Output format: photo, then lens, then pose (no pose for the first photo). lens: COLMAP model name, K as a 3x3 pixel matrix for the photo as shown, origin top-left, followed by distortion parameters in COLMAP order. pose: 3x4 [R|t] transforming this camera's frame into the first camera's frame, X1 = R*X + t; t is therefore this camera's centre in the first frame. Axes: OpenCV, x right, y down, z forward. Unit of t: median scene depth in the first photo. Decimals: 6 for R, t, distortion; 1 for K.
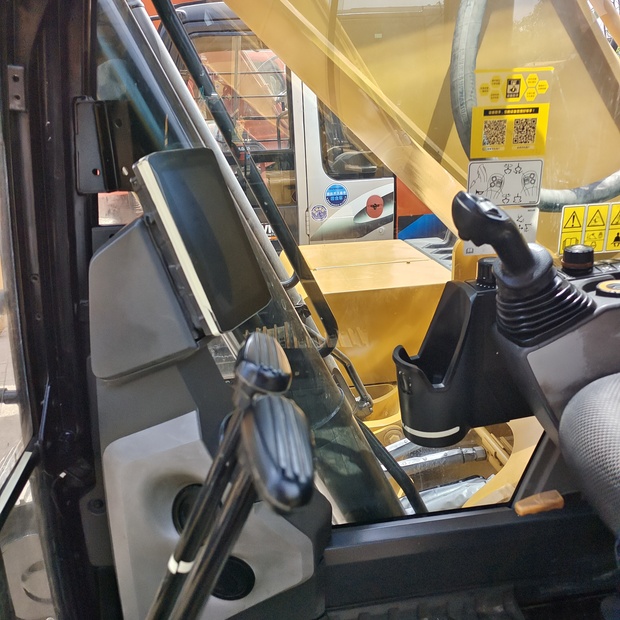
lens RADIAL K [[562.3, 0, 311.8], [0, 562.3, 311.8], [0, 0, 1]] dist [0.031479, 0.000000]
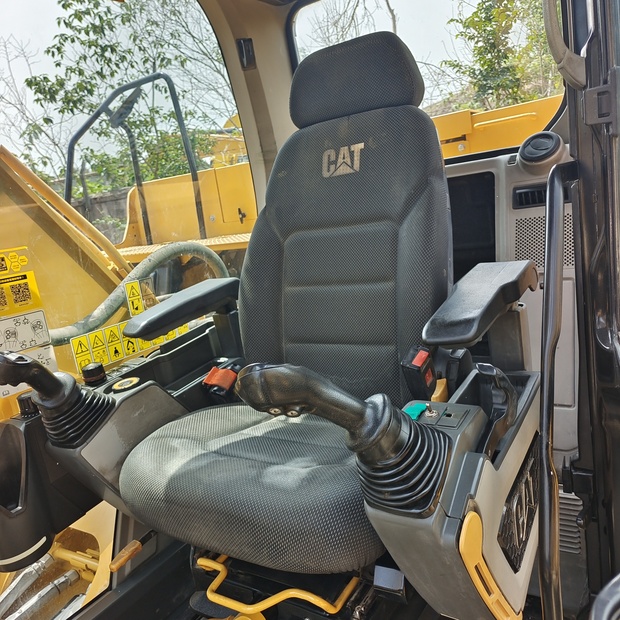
lens RADIAL K [[562.3, 0, 312.8], [0, 562.3, 309.6], [0, 0, 1]] dist [0.031479, 0.000000]
pose [[0.661981, -0.207469, 0.720235, -0.126467], [0.359673, 0.930989, -0.062404, 0.038280], [-0.657584, 0.300359, 0.690918, -0.328334]]
